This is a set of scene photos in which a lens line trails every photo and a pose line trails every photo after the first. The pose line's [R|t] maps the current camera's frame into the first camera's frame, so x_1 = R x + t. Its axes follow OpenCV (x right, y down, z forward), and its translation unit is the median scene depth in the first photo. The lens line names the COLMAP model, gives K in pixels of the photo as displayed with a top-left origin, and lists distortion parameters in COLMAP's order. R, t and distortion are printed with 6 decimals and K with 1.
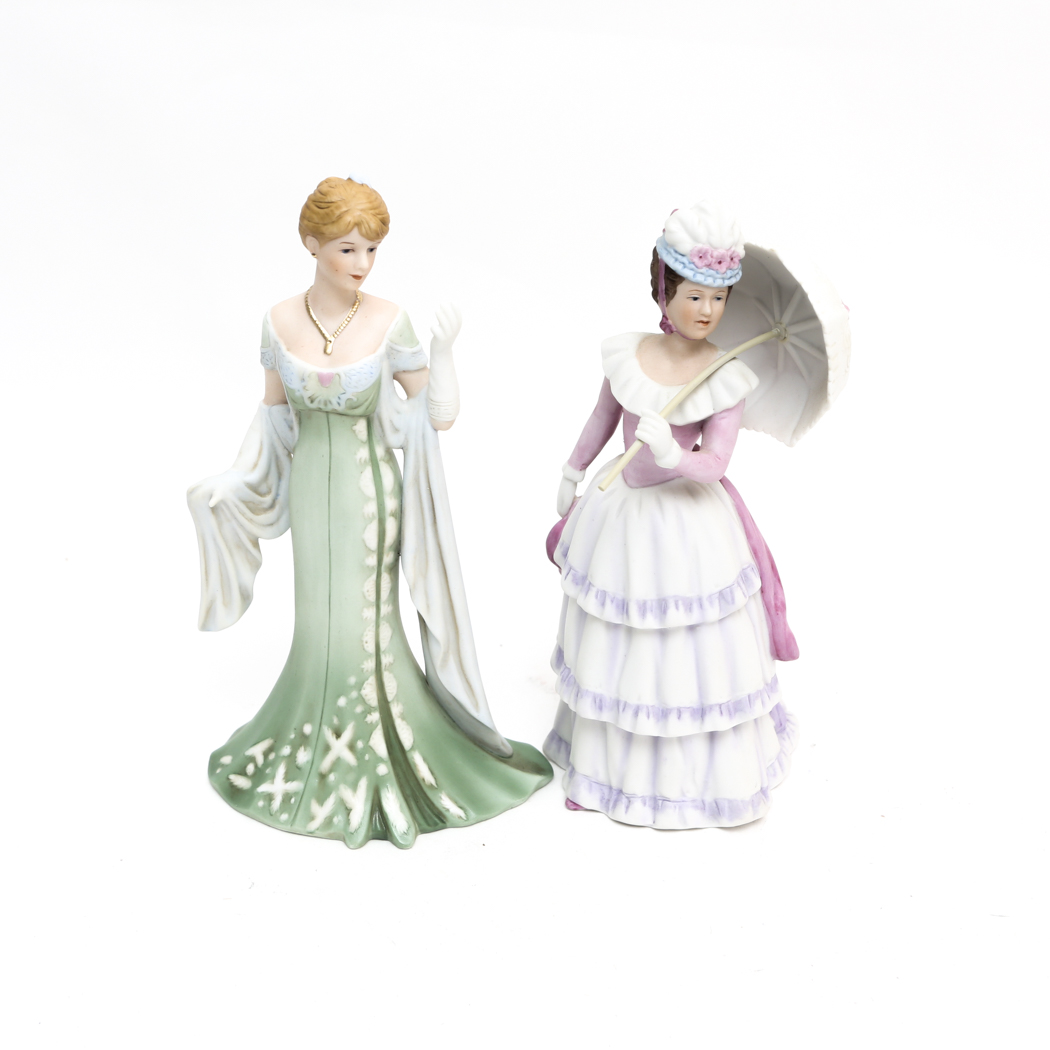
lens RADIAL K [[1970.3, 0, 527.7], [0, 1970.3, 523.6], [0, 0, 1]] dist [-0.057839, -0.022023]
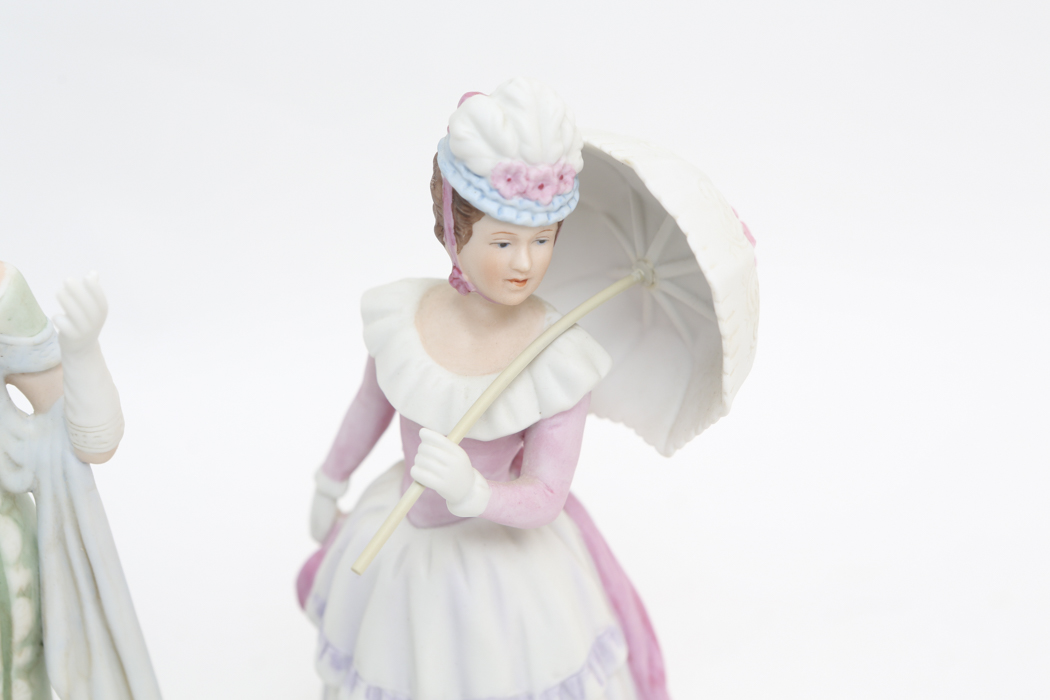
lens RADIAL K [[2022.3, 0, 525.0], [0, 2022.3, 350.0], [0, 0, 1]] dist [0.309020, 0.637957]
pose [[0.998041, -0.035594, 0.051450, 0.055679], [0.030526, 0.994899, 0.096143, -0.135294], [-0.054609, -0.094384, 0.994037, 0.355735]]
